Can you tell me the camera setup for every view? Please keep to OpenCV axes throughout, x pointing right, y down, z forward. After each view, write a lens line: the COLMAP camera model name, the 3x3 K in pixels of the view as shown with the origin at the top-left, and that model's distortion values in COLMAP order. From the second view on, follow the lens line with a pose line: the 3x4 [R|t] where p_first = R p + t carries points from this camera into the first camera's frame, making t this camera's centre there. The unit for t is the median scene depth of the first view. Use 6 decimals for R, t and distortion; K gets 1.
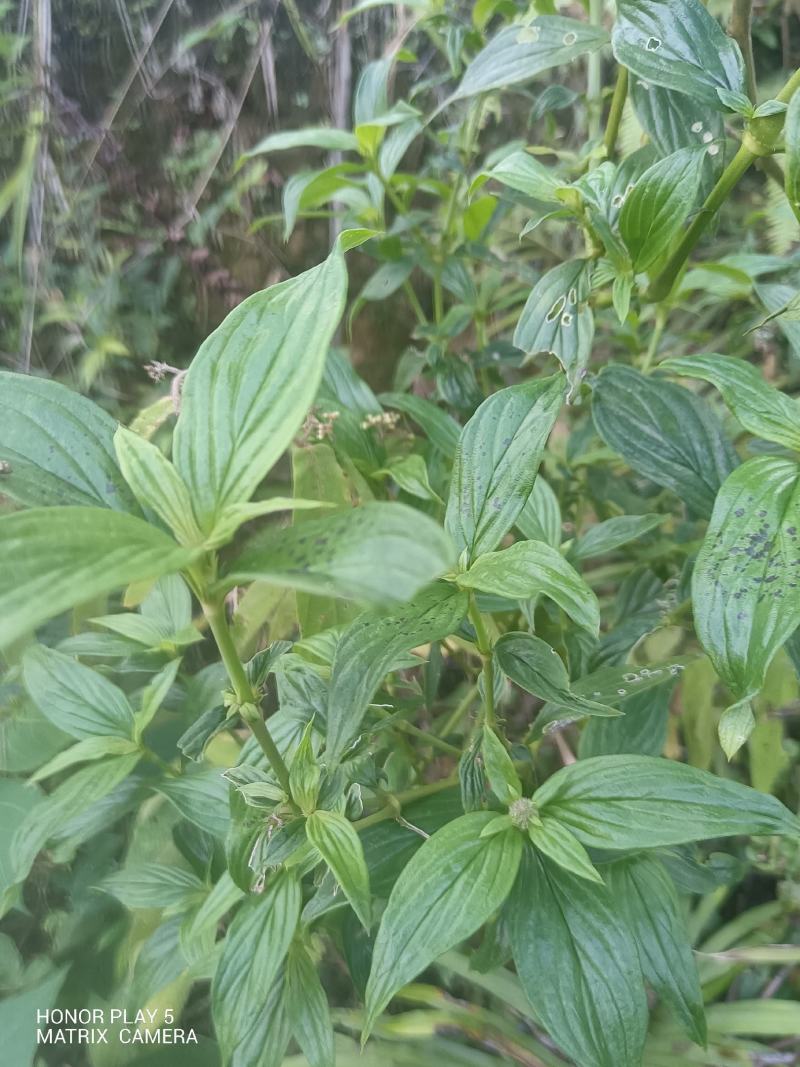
lens RADIAL K [[838.6, 0, 403.6], [0, 838.6, 536.6], [0, 0, 1]] dist [-0.016612, -0.017415]
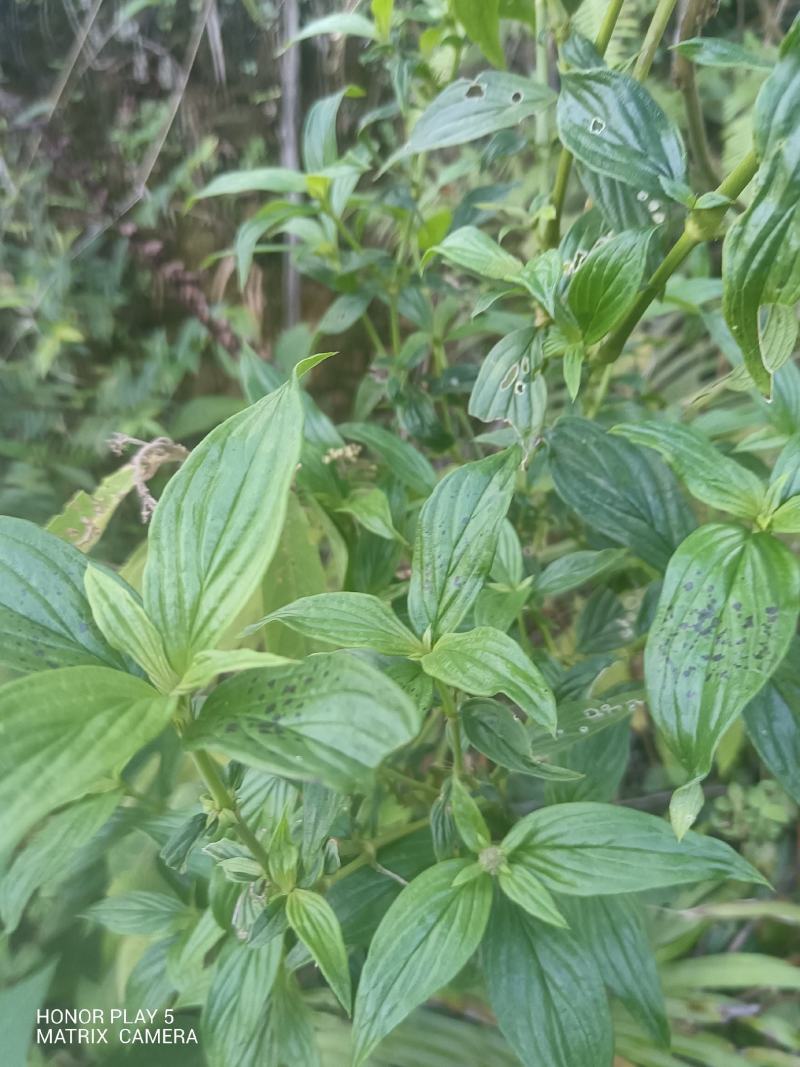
lens RADIAL K [[838.6, 0, 400.5], [0, 838.6, 529.9], [0, 0, 1]] dist [-0.016612, -0.017415]
pose [[0.998751, -0.036709, 0.033891, 0.007165], [0.035061, 0.998232, 0.047999, -0.141343], [-0.035593, -0.046751, 0.998272, -0.027340]]
